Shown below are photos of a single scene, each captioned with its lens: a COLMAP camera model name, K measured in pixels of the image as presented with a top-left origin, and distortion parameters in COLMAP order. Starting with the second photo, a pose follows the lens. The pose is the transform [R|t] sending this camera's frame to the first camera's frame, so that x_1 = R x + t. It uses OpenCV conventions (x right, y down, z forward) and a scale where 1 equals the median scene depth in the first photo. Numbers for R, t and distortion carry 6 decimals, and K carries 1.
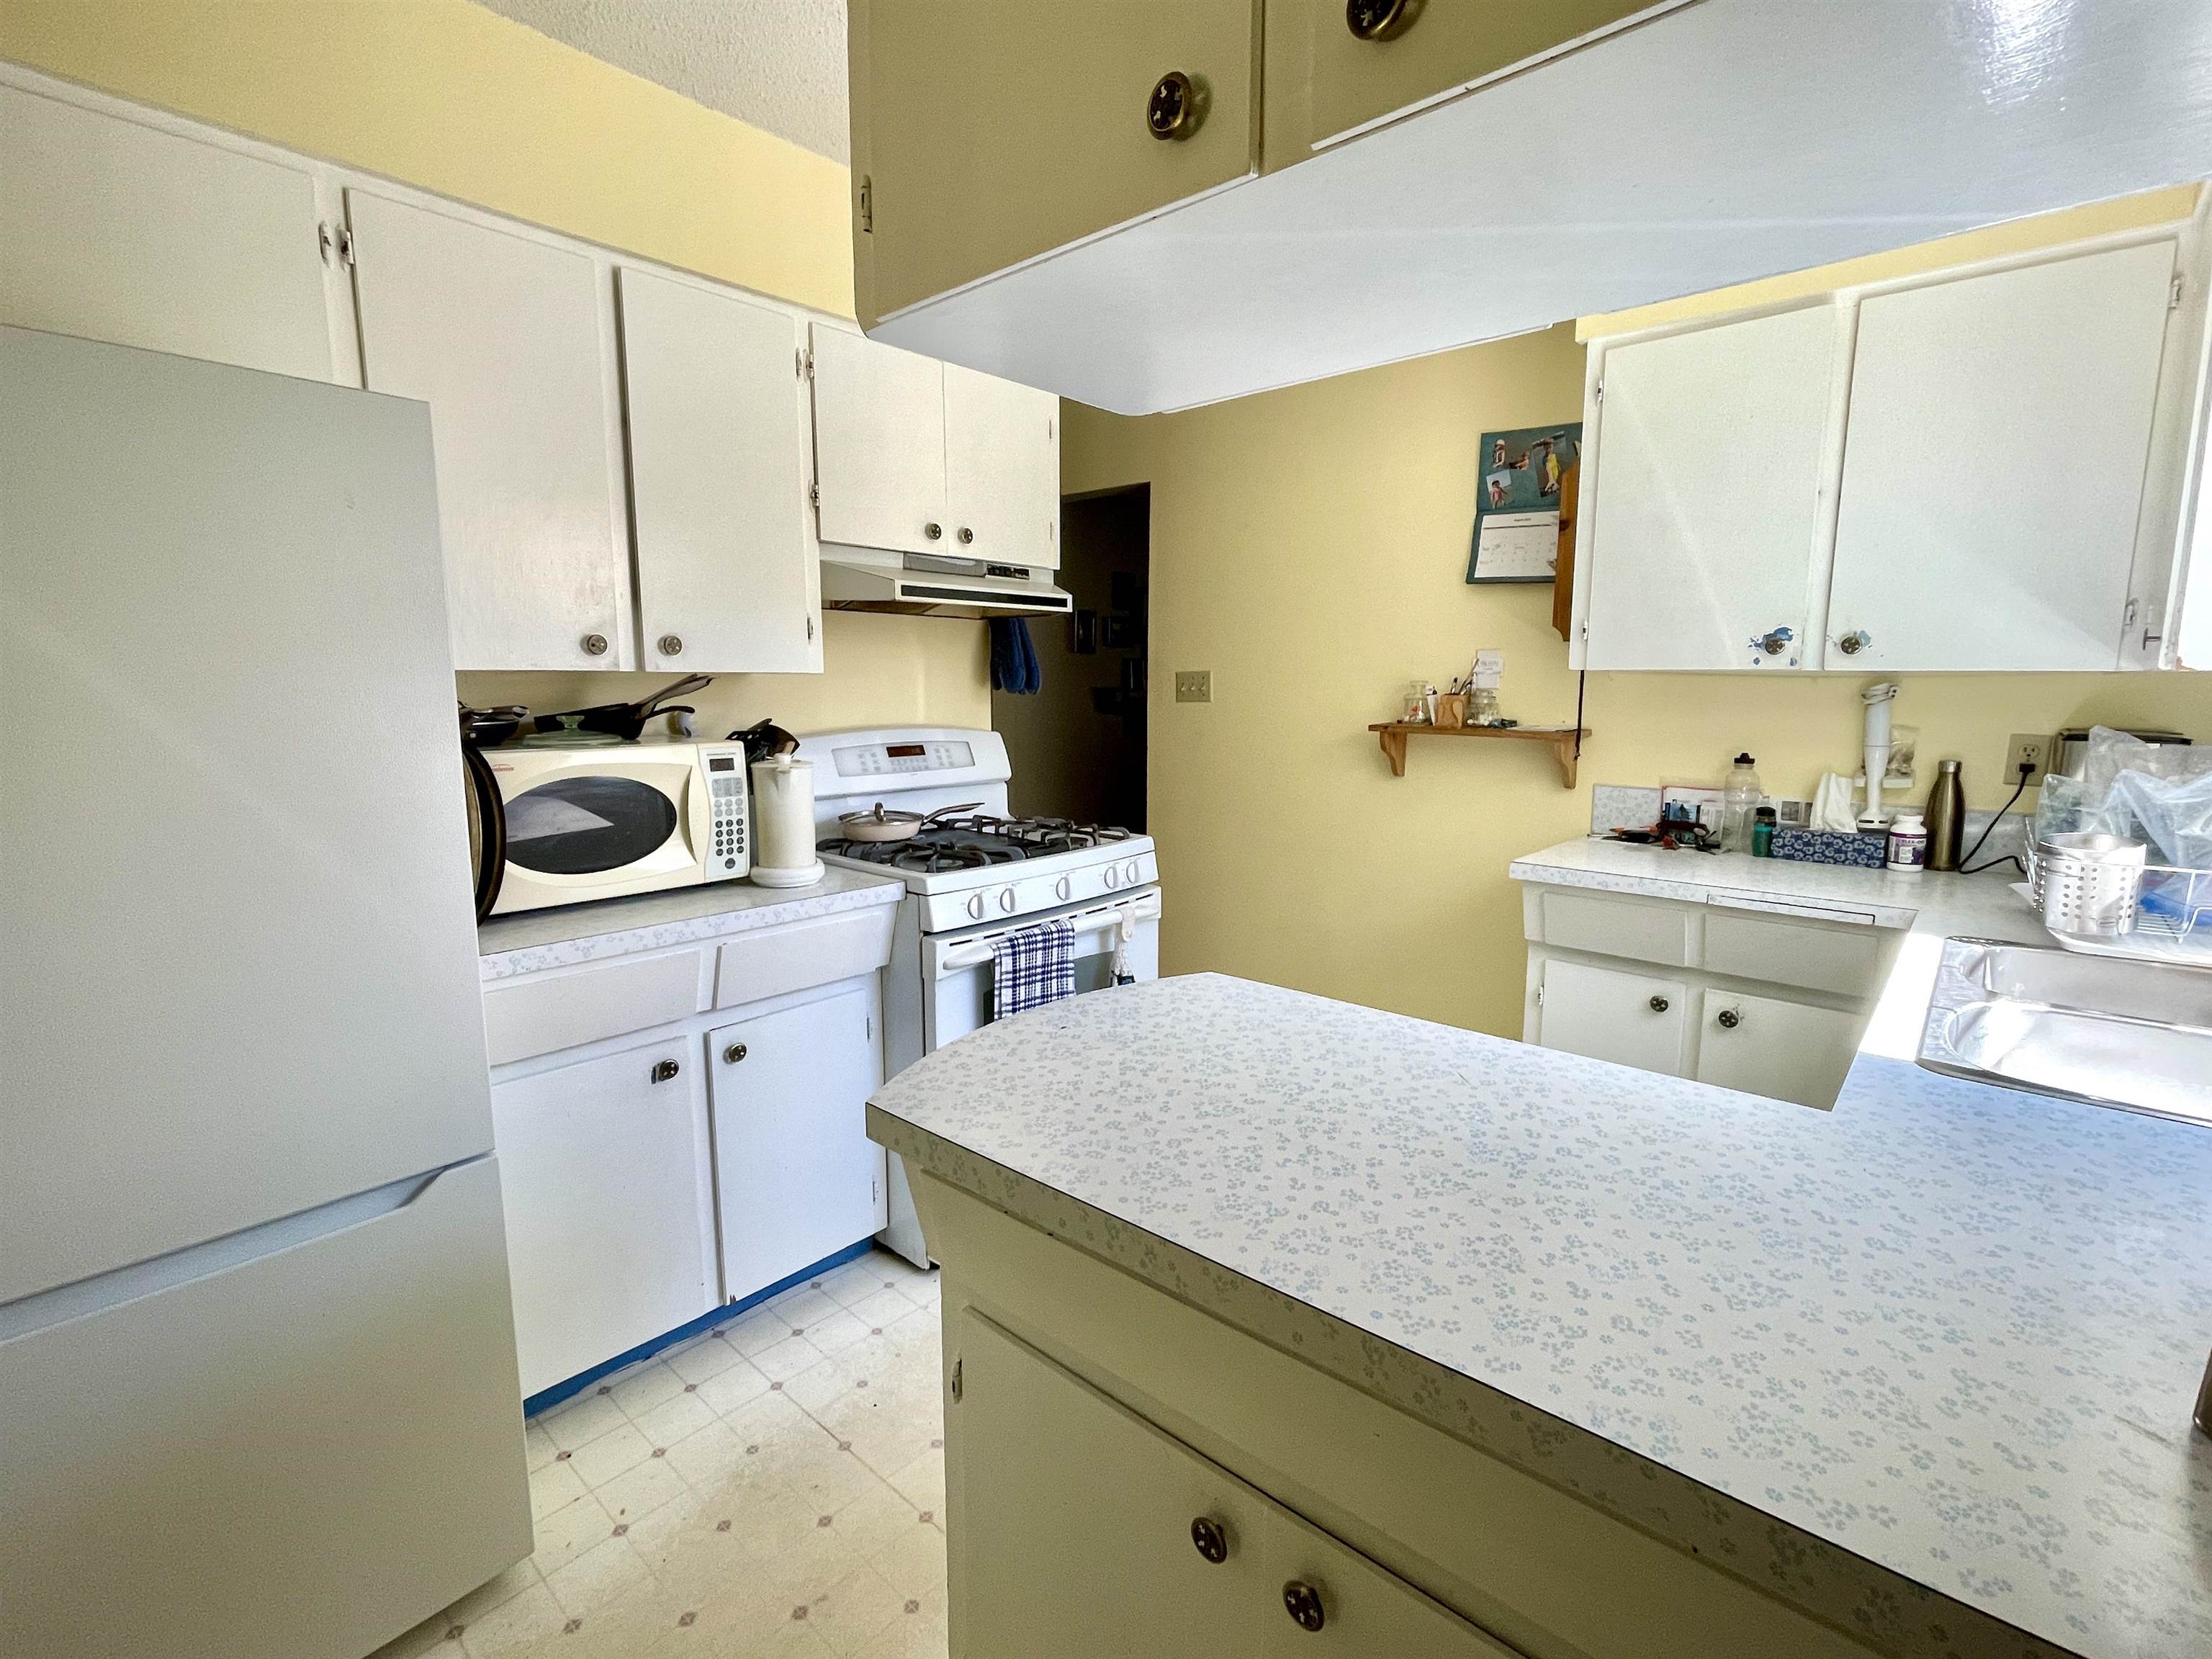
lens RADIAL K [[994.6, 0, 1106.0], [0, 994.6, 829.5], [0, 0, 1]] dist [0.001222, 0.000193]
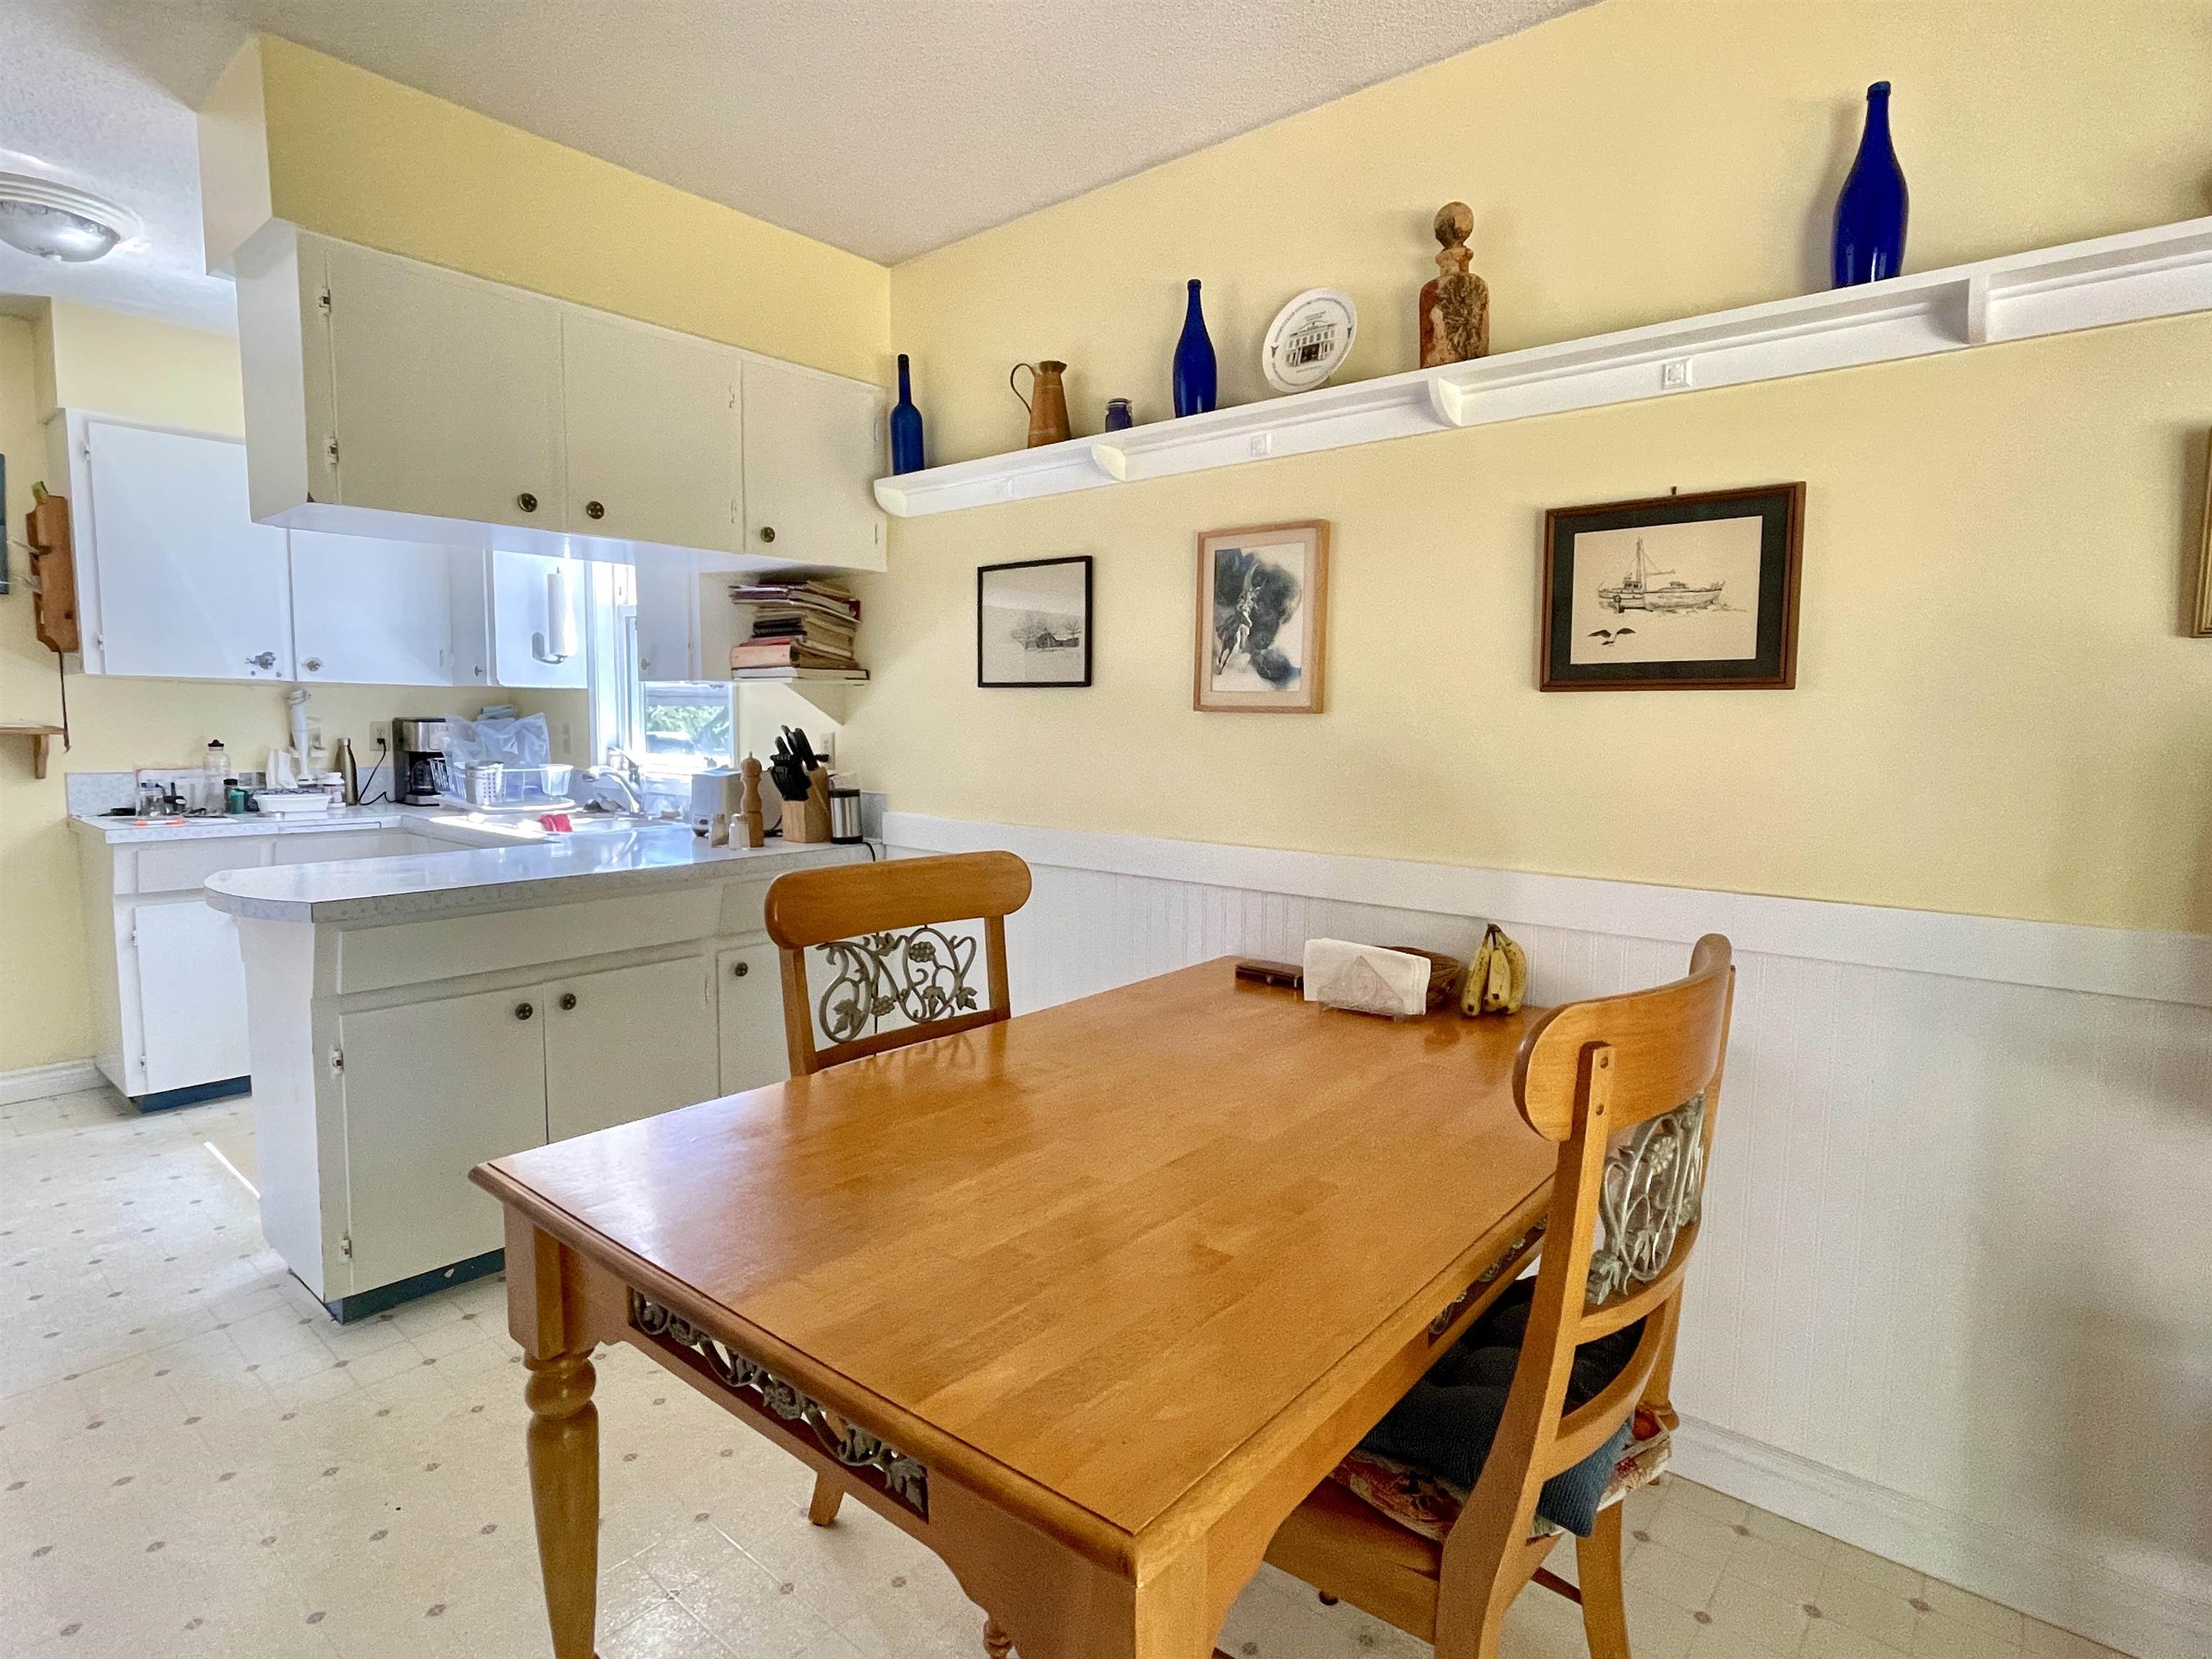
lens RADIAL K [[1140.4, 0, 1113.9], [0, 1140.4, 815.2], [0, 0, 1]] dist [0.030873, -0.031554]
pose [[-0.038070, -0.082355, 0.995876, -1.071536], [0.135626, 0.986950, 0.086802, 0.062242], [-0.990028, 0.138371, -0.026403, -0.185471]]
